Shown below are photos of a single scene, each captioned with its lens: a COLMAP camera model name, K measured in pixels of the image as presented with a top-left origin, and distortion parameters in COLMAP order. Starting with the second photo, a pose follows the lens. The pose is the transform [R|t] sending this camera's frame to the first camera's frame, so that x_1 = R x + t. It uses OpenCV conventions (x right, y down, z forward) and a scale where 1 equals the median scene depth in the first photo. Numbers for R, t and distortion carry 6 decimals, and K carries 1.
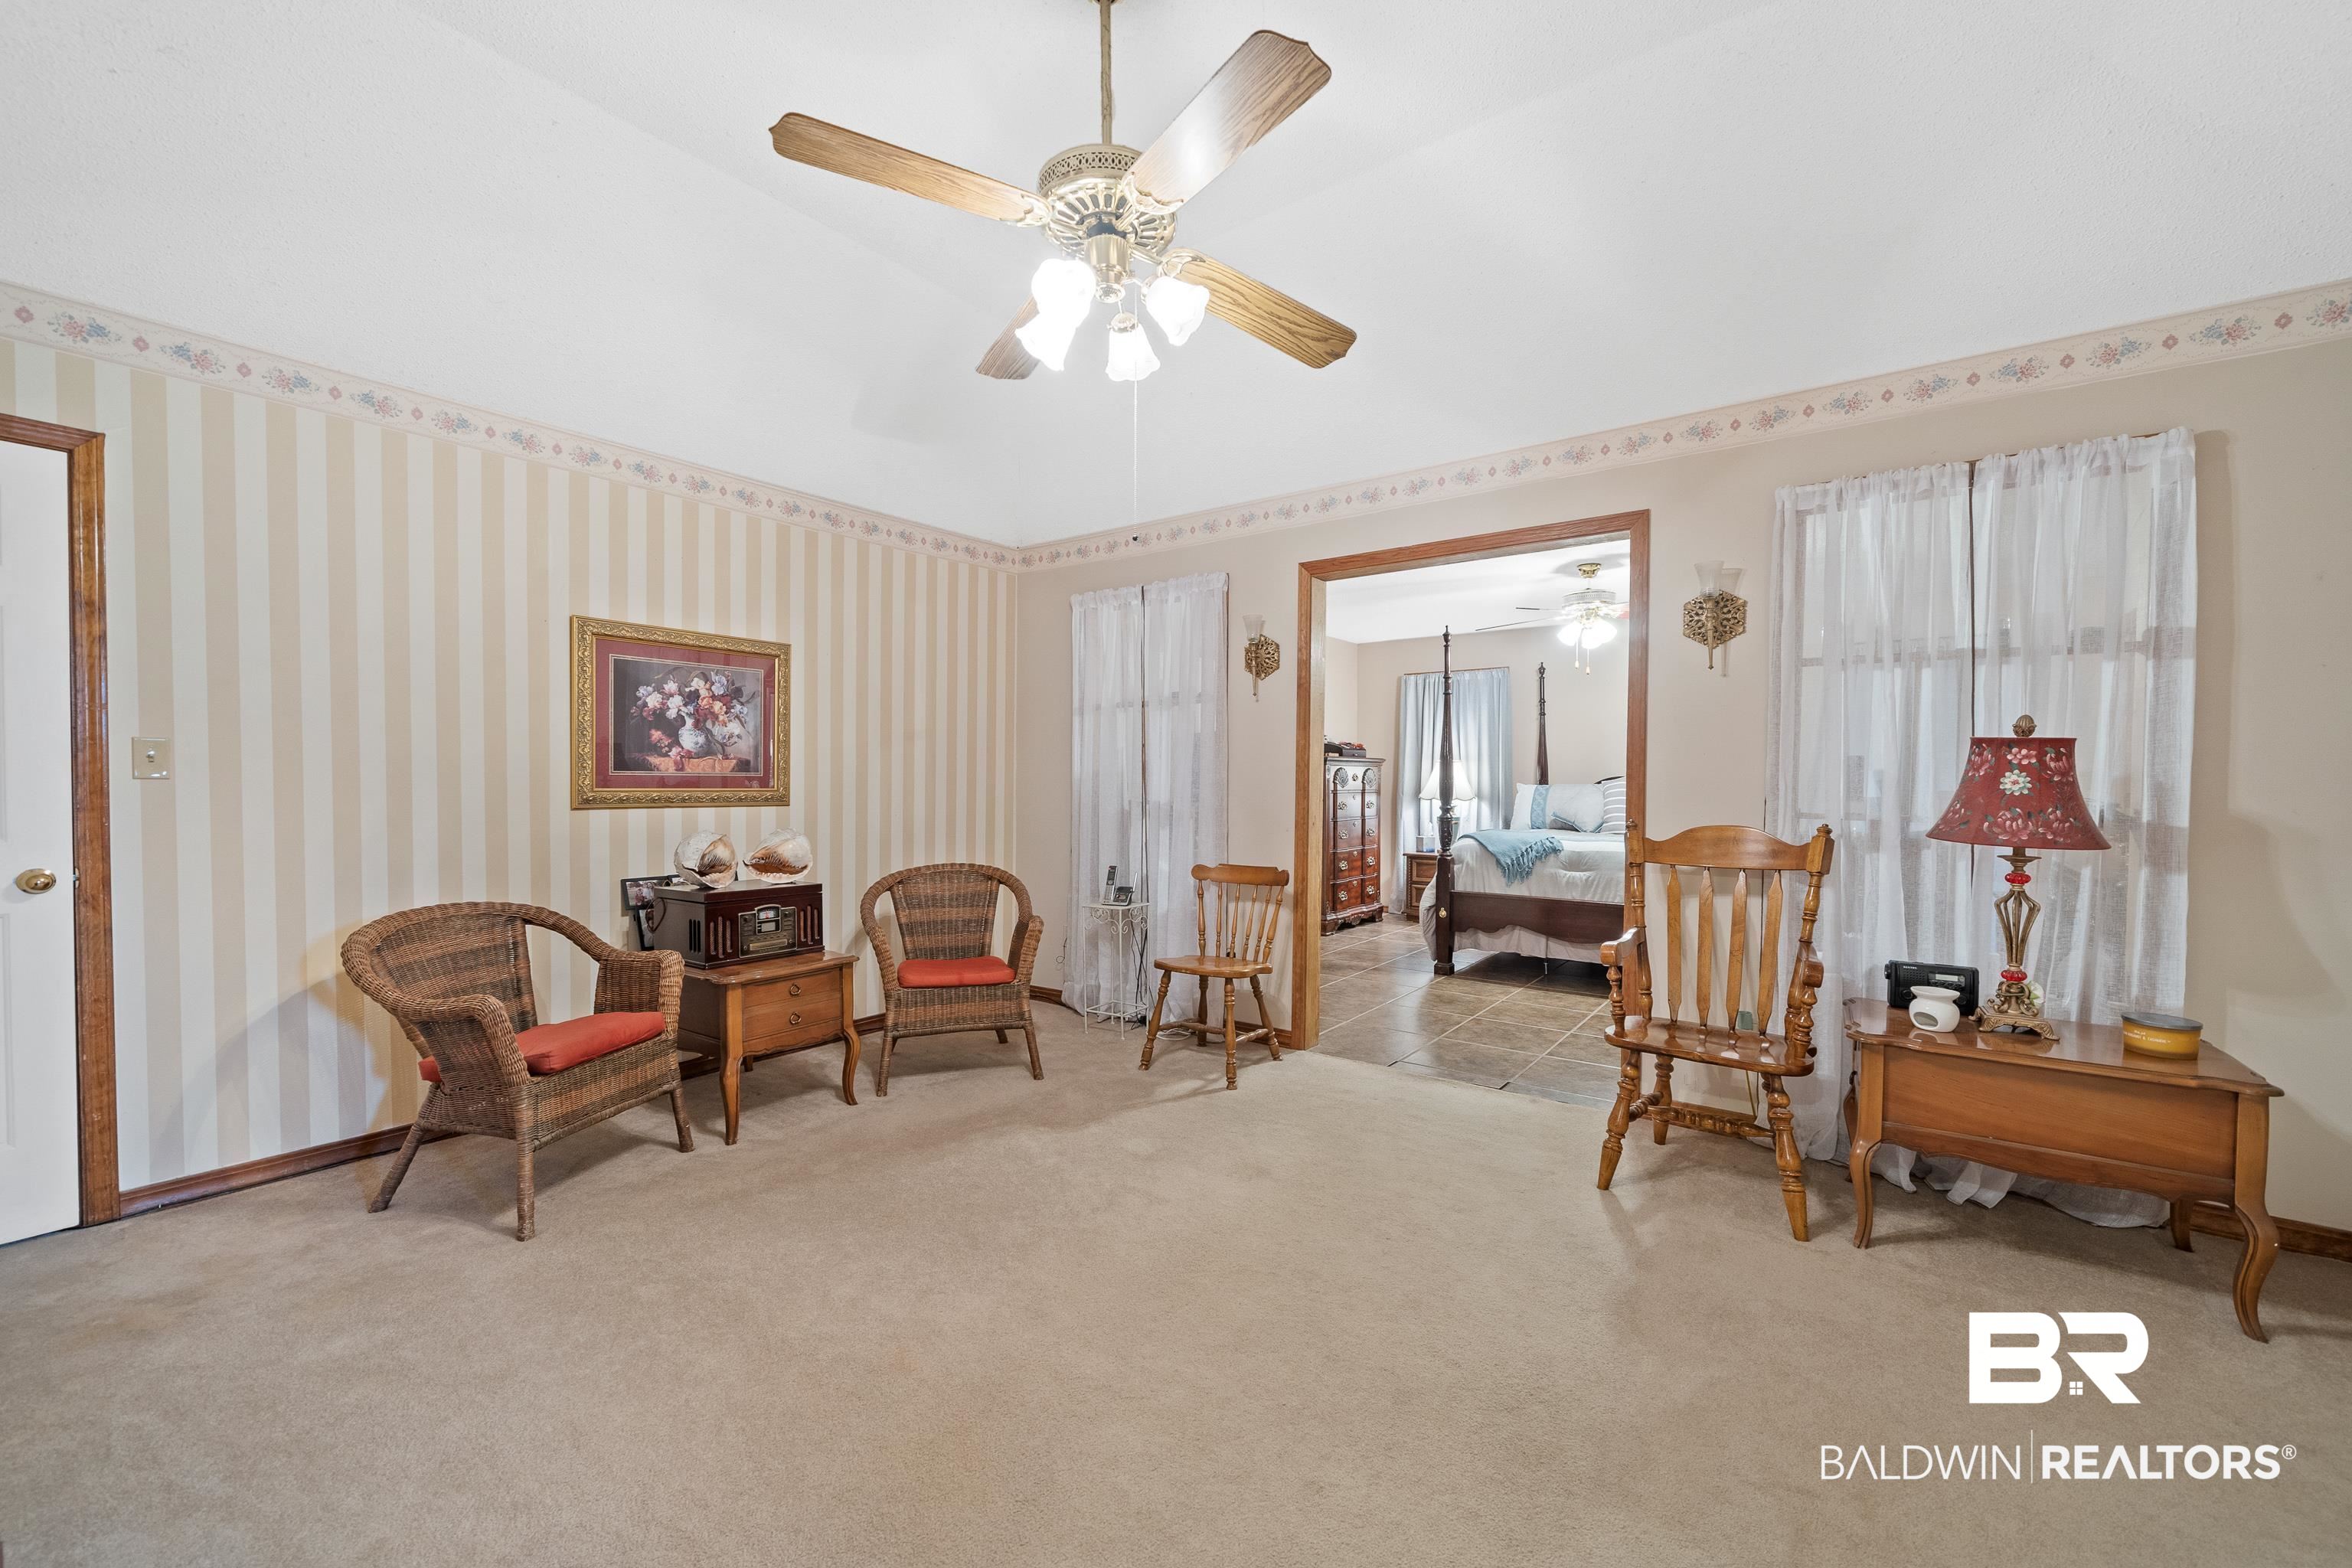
lens RADIAL K [[928.4, 0, 1169.1], [0, 928.4, 788.1], [0, 0, 1]] dist [0.000362, 0.000179]
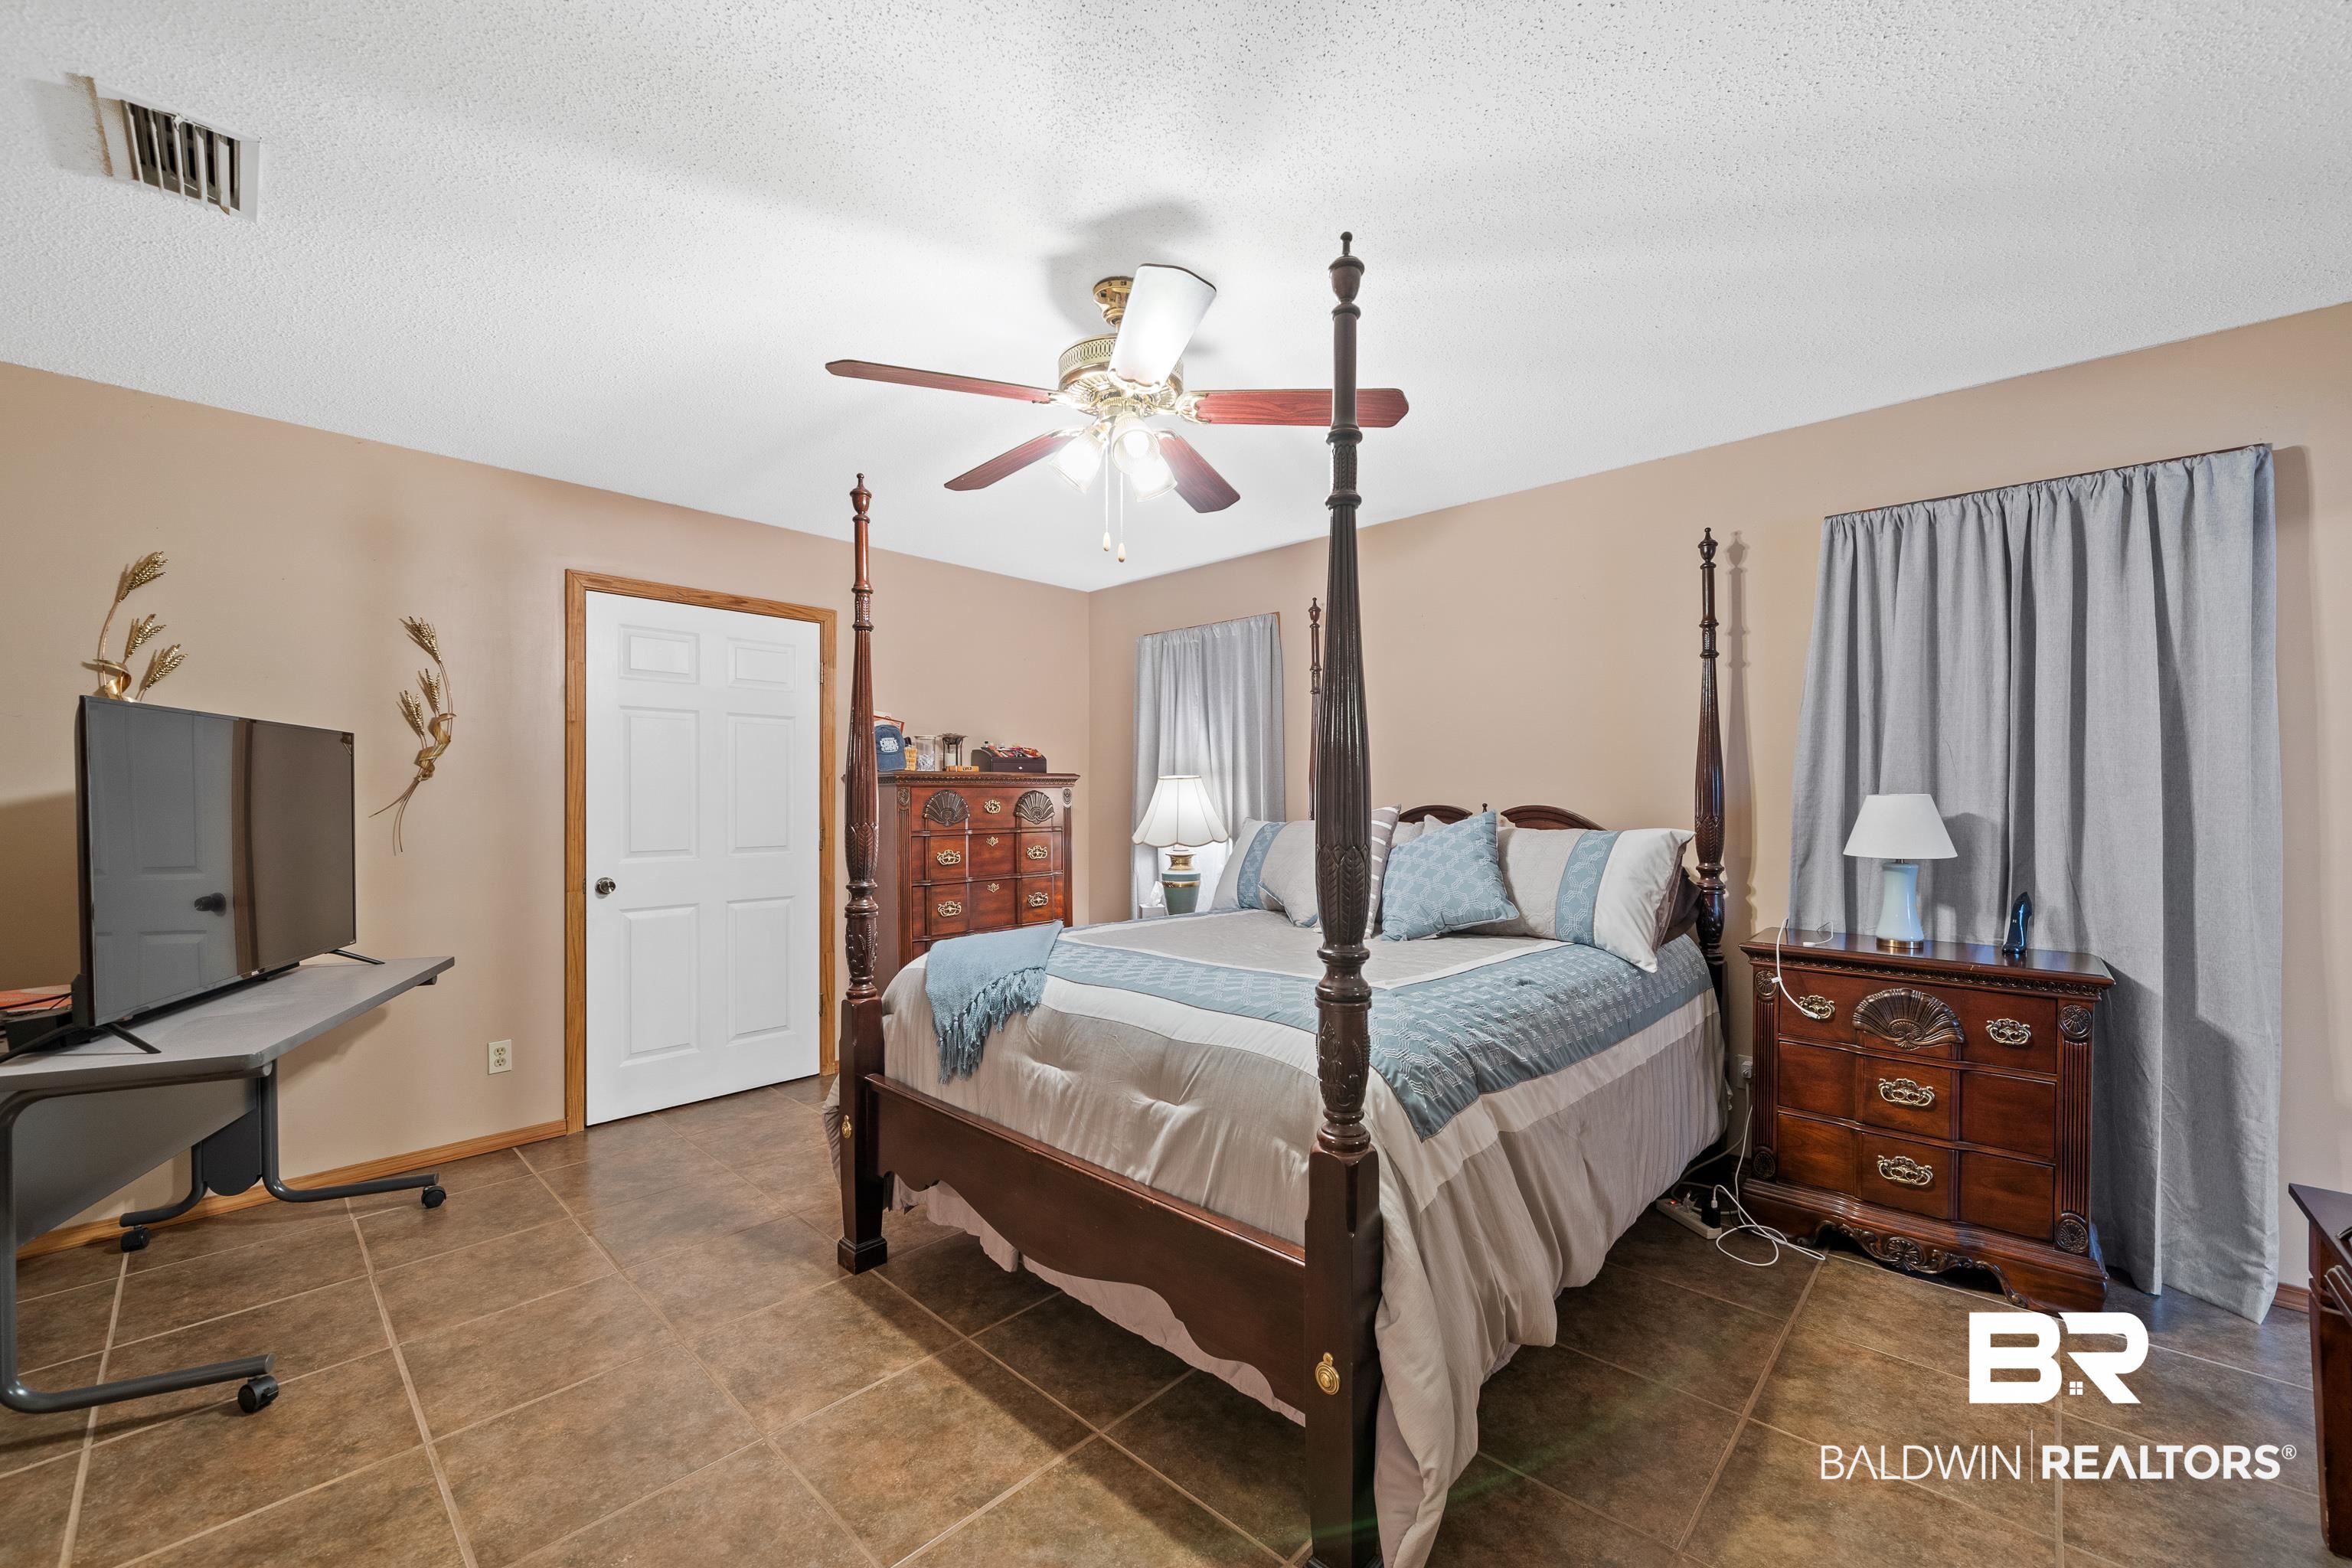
lens RADIAL K [[928.4, 0, 1167.7], [0, 928.4, 799.1], [0, 0, 1]] dist [0.000362, 0.000179]
pose [[0.992118, -0.010056, -0.124902, 0.525771], [0.008944, 0.999915, -0.009465, -0.015274], [0.124987, 0.008273, 0.992124, 0.616485]]
